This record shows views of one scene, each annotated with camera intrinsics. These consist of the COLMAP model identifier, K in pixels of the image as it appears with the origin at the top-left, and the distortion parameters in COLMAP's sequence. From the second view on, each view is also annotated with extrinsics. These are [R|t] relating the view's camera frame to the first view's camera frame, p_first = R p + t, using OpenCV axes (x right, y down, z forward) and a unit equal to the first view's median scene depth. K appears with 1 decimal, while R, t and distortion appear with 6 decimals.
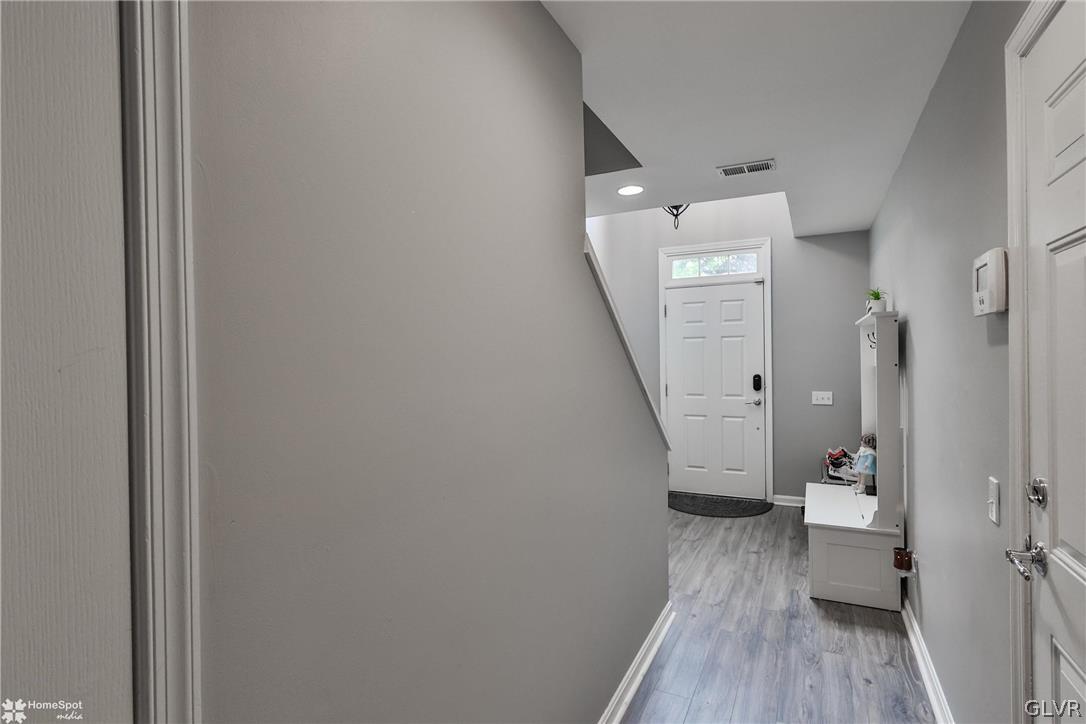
lens RADIAL K [[537.2, 0, 539.9], [0, 537.2, 362.1], [0, 0, 1]] dist [-0.000640, 0.000635]
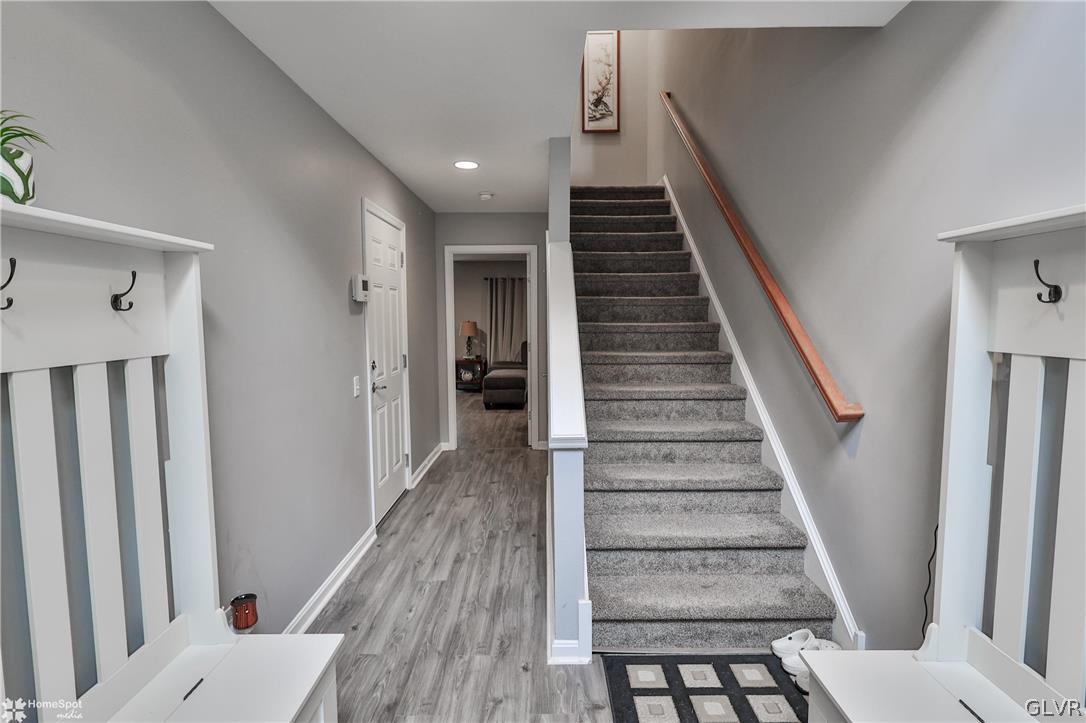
lens RADIAL K [[537.2, 0, 539.9], [0, 537.2, 361.6], [0, 0, 1]] dist [-0.000640, 0.000635]
pose [[-0.894916, 0.060363, -0.442134, 0.761866], [0.018586, 0.994991, 0.098223, -0.026272], [0.445848, 0.079683, -0.891555, 2.182773]]
